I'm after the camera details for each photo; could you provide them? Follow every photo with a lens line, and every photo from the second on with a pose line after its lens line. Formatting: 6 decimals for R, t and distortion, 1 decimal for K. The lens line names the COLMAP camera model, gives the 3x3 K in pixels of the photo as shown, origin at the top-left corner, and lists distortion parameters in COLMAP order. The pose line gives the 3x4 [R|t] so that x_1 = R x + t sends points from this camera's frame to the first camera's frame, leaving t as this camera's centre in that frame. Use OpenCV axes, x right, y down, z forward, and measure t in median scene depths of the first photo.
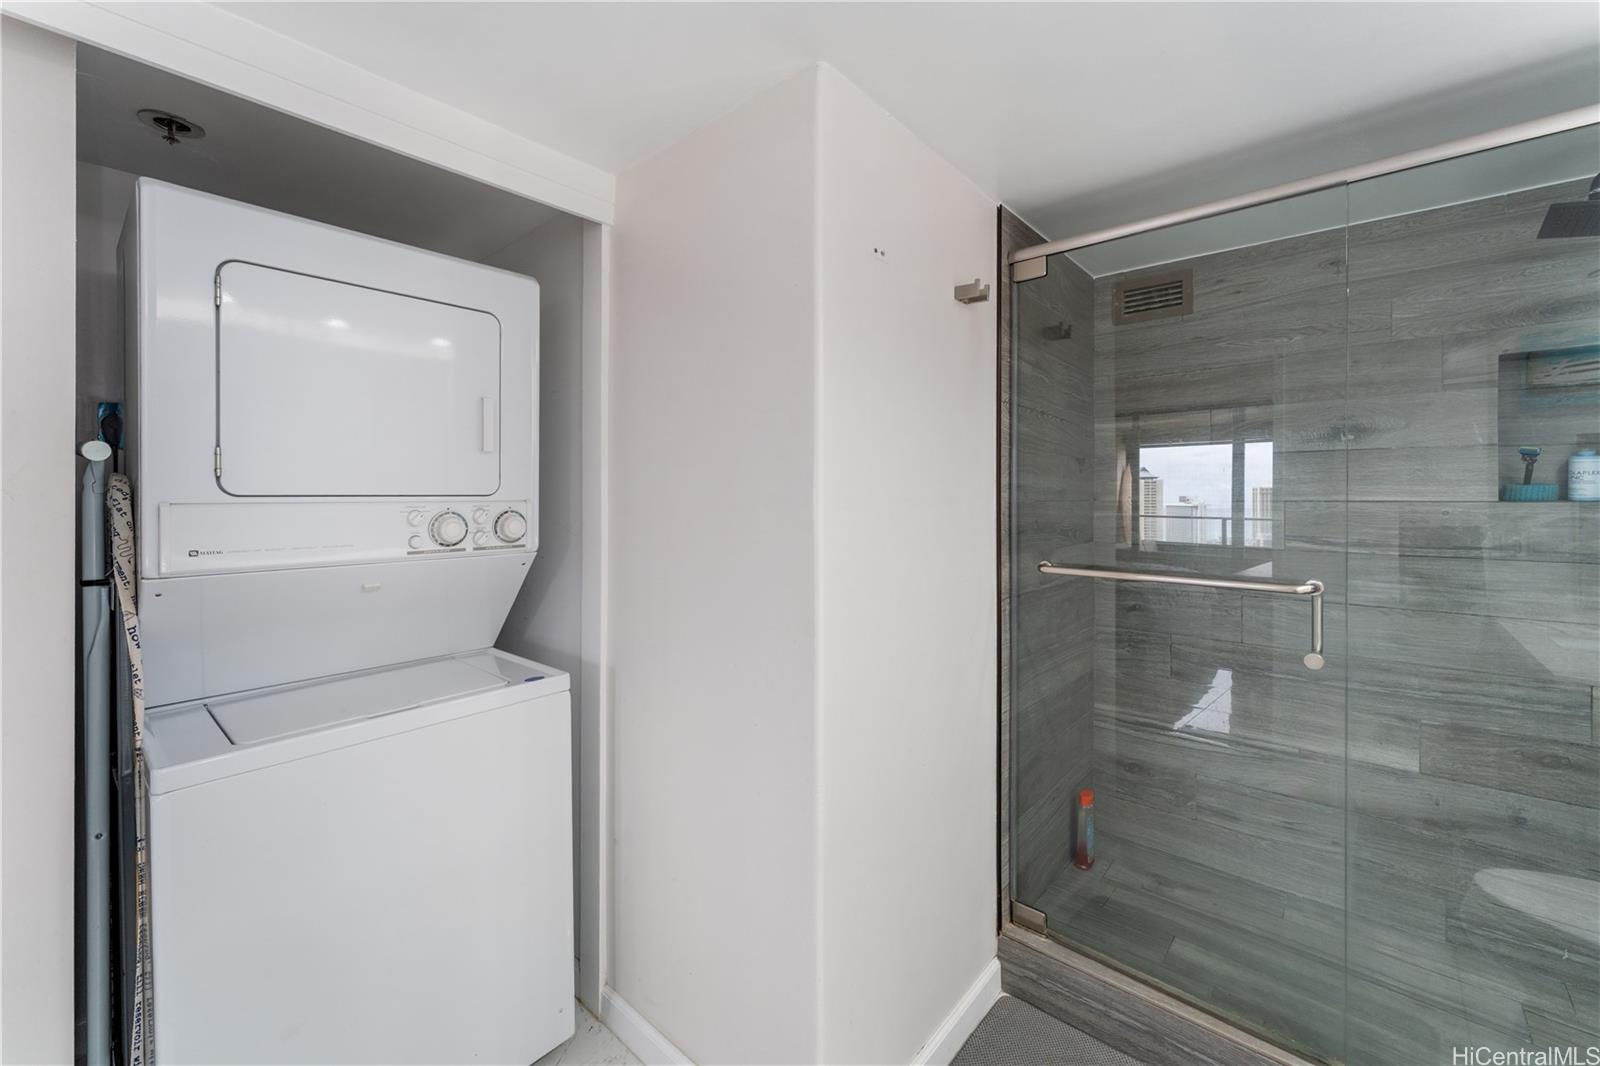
lens RADIAL K [[650.9, 0, 793.7], [0, 650.9, 498.4], [0, 0, 1]] dist [0.003372, -0.001252]
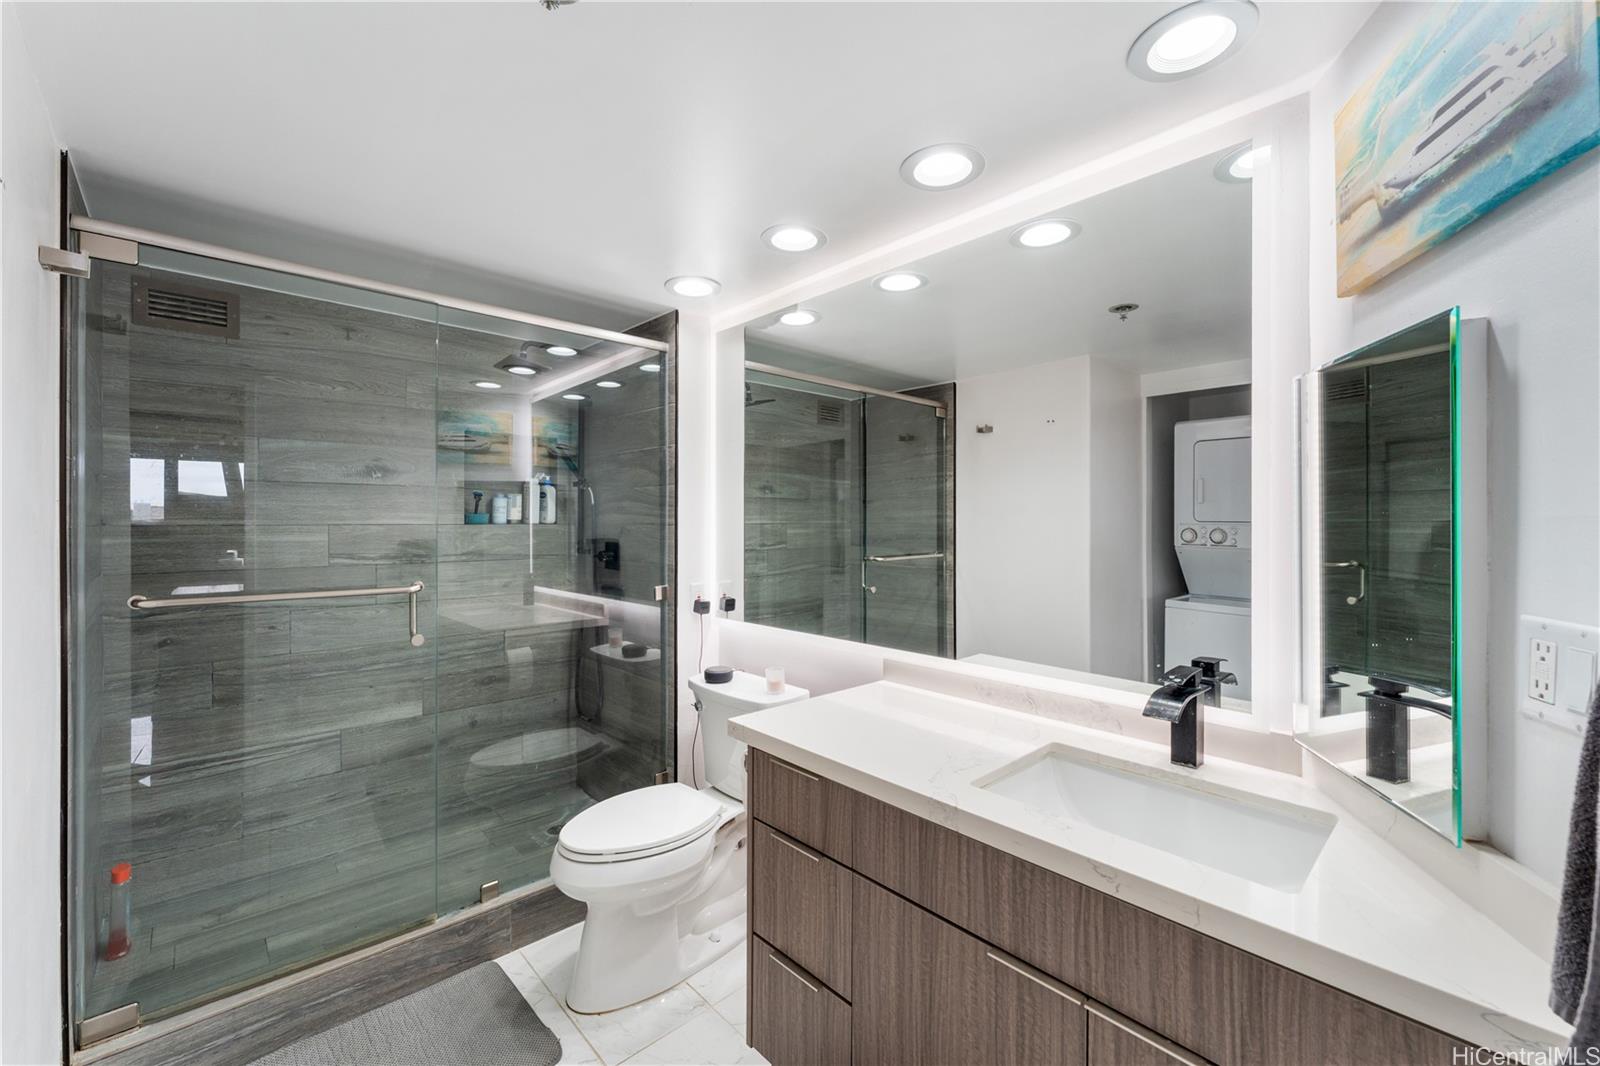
lens RADIAL K [[650.9, 0, 797.2], [0, 650.9, 525.7], [0, 0, 1]] dist [0.003372, -0.001252]
pose [[0.111393, -0.006877, 0.993753, -0.328421], [-0.001089, 0.999975, 0.007042, -0.003179], [-0.993776, -0.001867, 0.111383, 0.027971]]
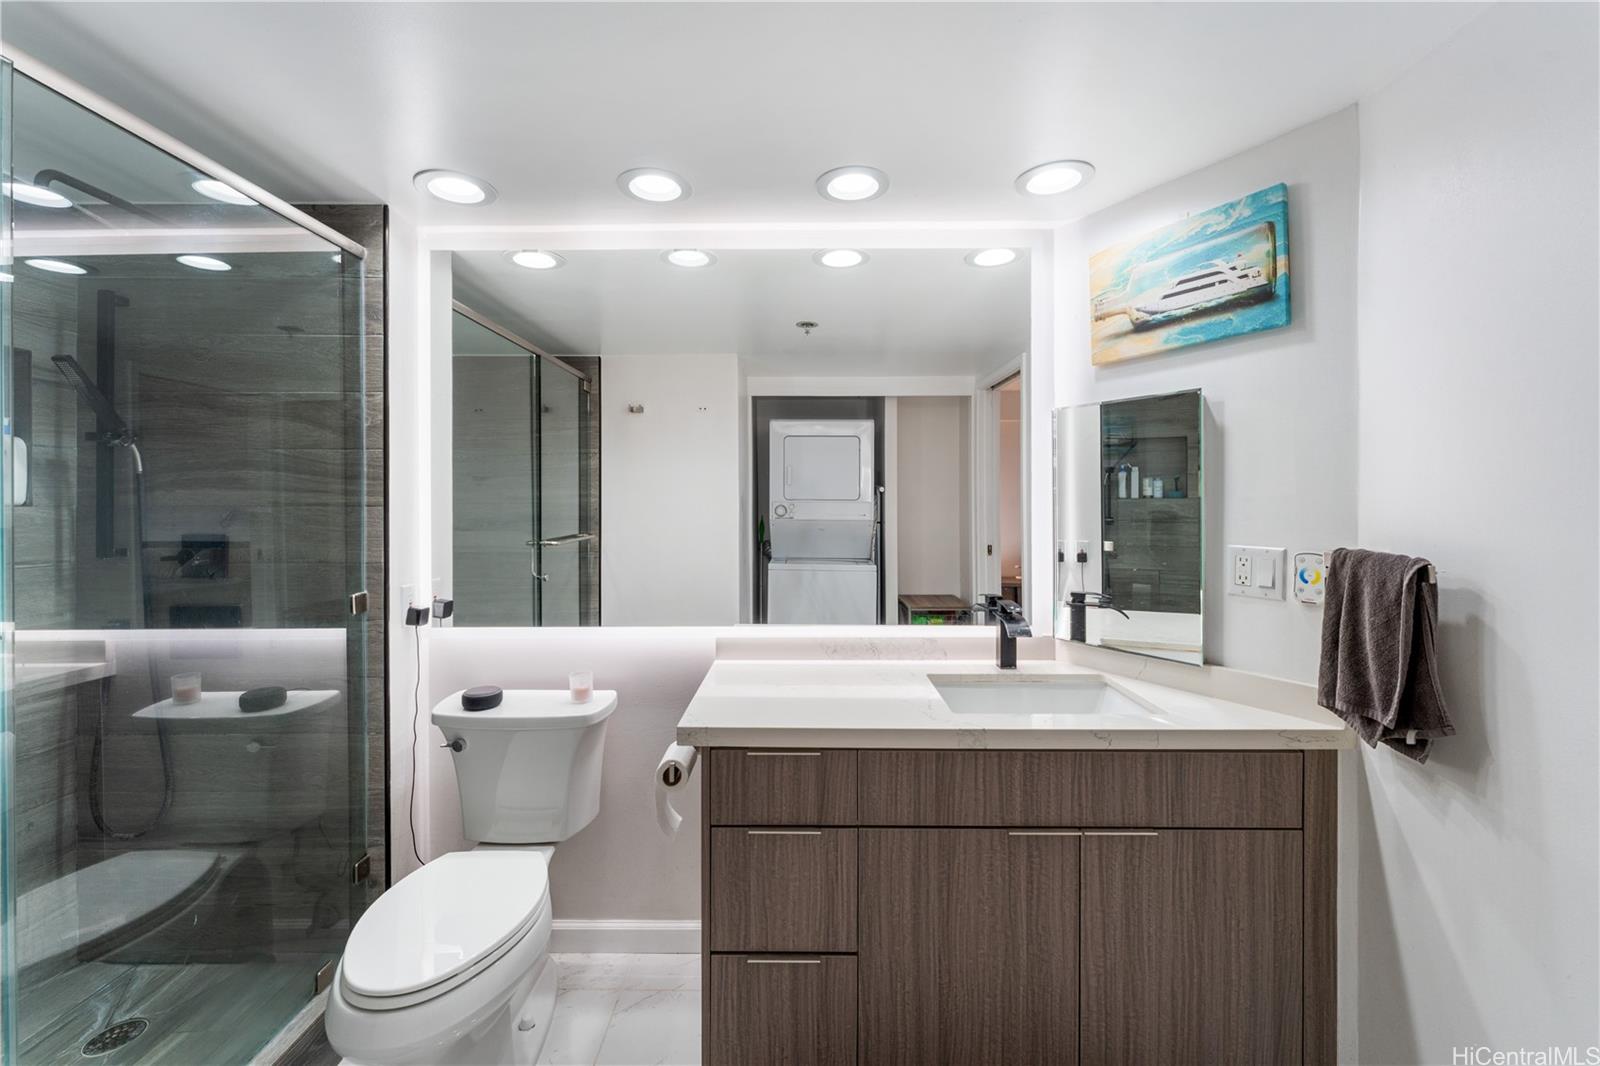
lens RADIAL K [[650.9, 0, 801.1], [0, 650.9, 506.4], [0, 0, 1]] dist [0.003372, -0.001252]
pose [[-0.648106, -0.006403, 0.761523, -0.180727], [0.000781, 0.999959, 0.009072, -0.002370], [-0.761550, 0.006474, -0.648074, 0.489513]]
